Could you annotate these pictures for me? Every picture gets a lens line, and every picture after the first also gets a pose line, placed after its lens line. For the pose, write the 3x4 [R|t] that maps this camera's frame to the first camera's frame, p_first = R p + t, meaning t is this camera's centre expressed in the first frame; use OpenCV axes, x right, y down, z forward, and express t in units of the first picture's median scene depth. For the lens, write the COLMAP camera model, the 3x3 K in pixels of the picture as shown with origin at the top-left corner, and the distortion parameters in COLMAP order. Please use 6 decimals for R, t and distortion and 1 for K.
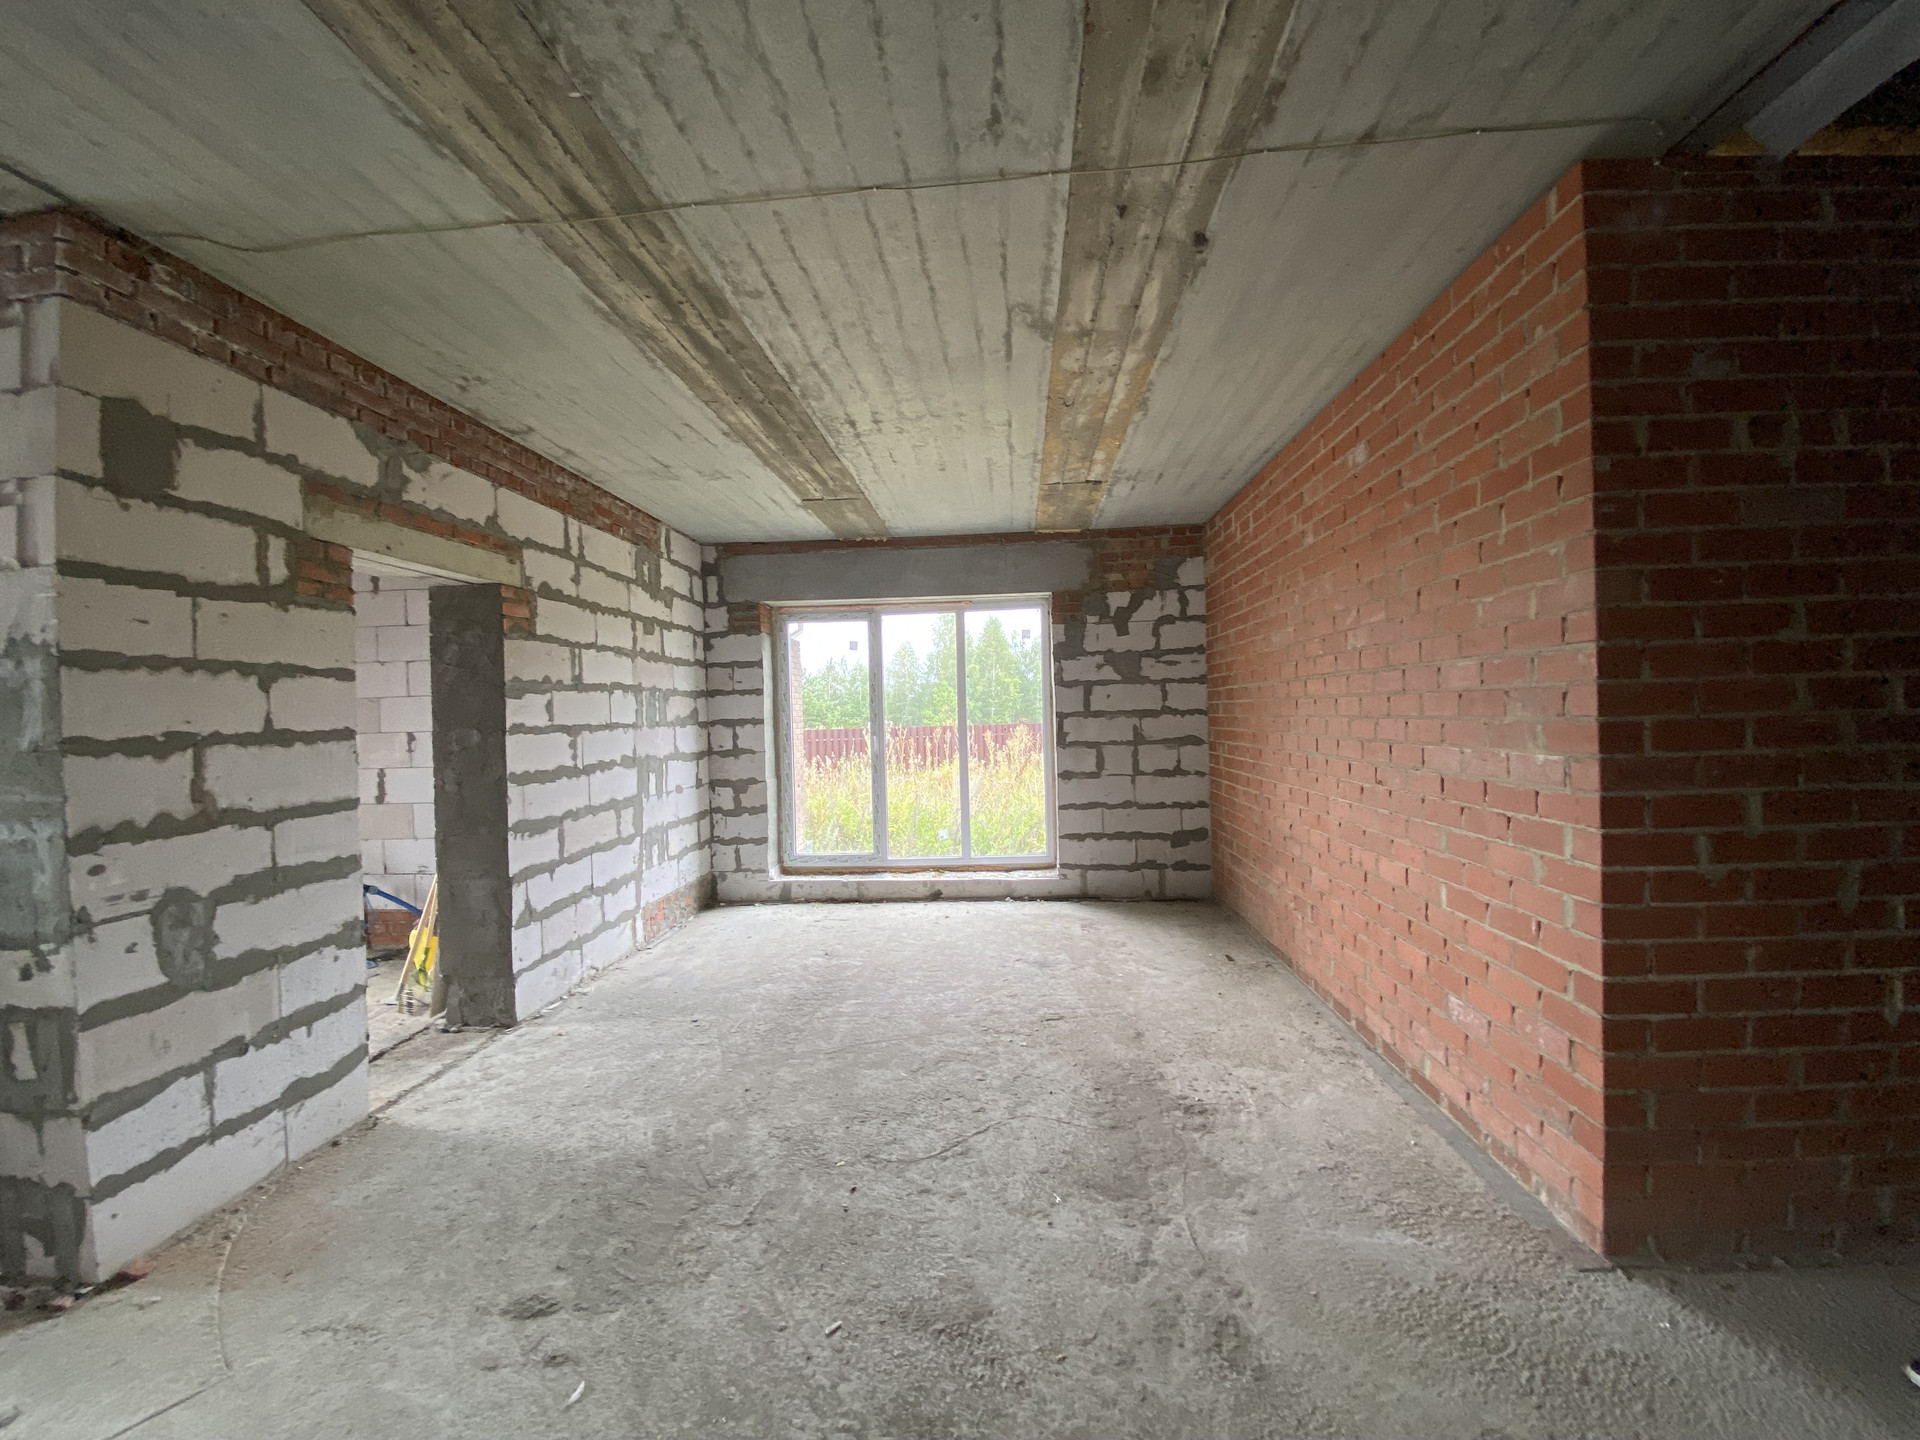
lens RADIAL K [[782.4, 0, 960.0], [0, 782.4, 720.0], [0, 0, 1]] dist [0.010893, -0.016432]
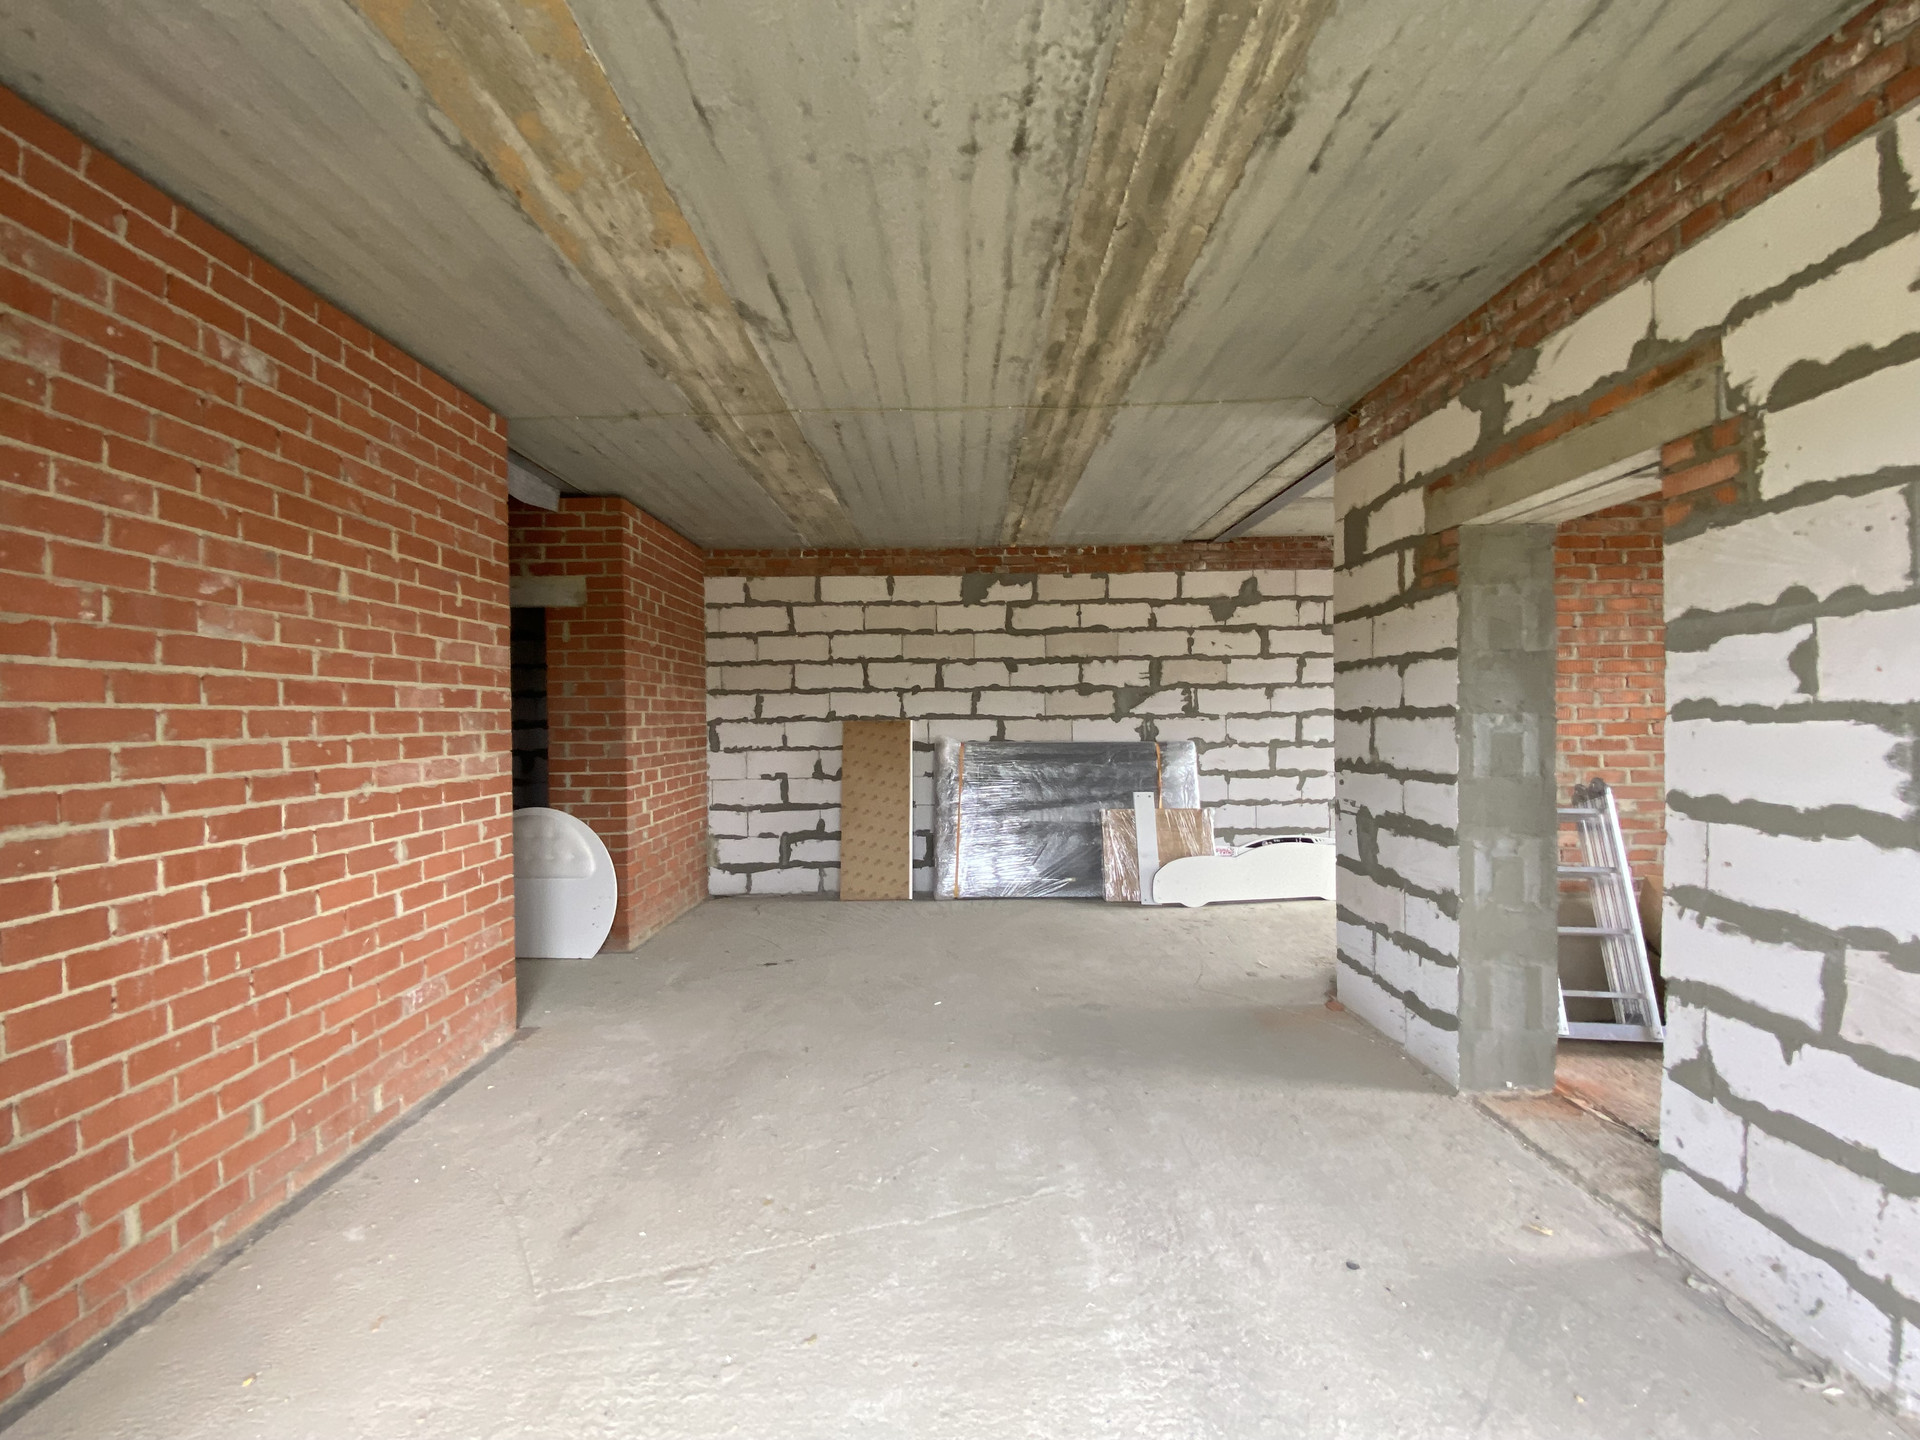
lens RADIAL K [[782.4, 0, 960.0], [0, 782.4, 720.0], [0, 0, 1]] dist [0.010893, -0.016432]
pose [[-0.996351, 0.038228, -0.076307, -0.051630], [0.037177, 0.999194, 0.015141, -0.008805], [0.076824, 0.012249, -0.996969, 1.754239]]
